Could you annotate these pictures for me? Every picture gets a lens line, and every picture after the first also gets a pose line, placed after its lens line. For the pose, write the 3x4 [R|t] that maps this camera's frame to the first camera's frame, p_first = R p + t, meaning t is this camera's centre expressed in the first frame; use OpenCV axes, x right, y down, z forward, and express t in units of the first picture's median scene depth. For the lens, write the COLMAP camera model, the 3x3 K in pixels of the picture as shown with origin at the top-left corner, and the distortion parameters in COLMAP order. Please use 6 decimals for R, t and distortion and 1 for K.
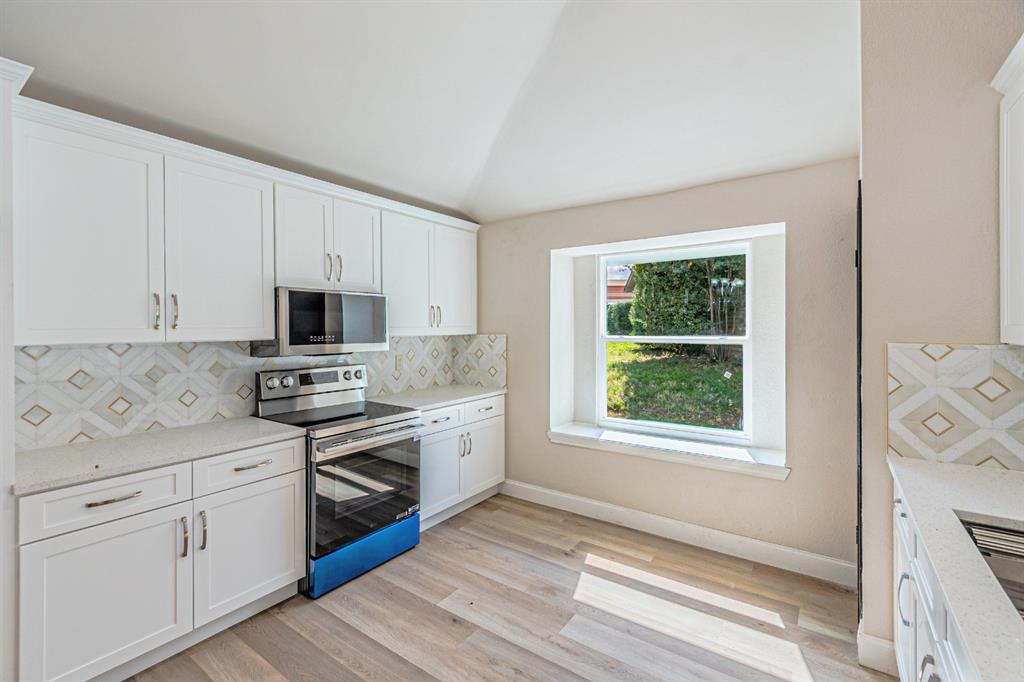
lens RADIAL K [[456.6, 0, 509.6], [0, 456.6, 332.3], [0, 0, 1]] dist [-0.000351, 0.000043]
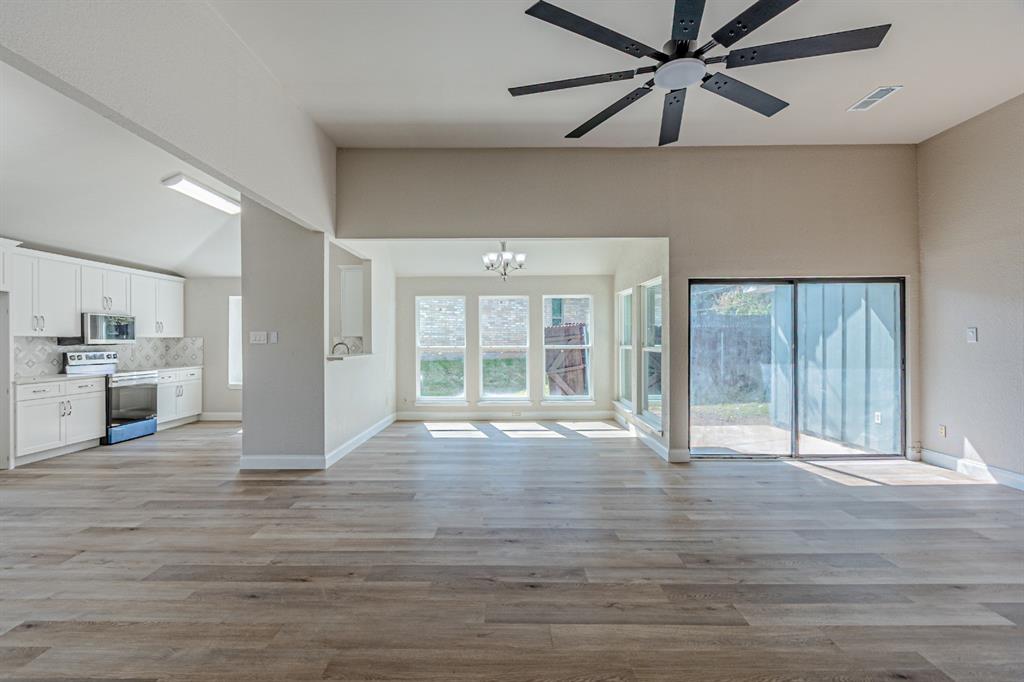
lens RADIAL K [[456.6, 0, 506.8], [0, 456.6, 344.6], [0, 0, 1]] dist [-0.000351, 0.000043]
pose [[0.818245, 0.002323, 0.574865, -0.068350], [0.001208, 0.999983, -0.005761, 0.048804], [-0.574869, 0.005408, 0.818228, -1.390990]]
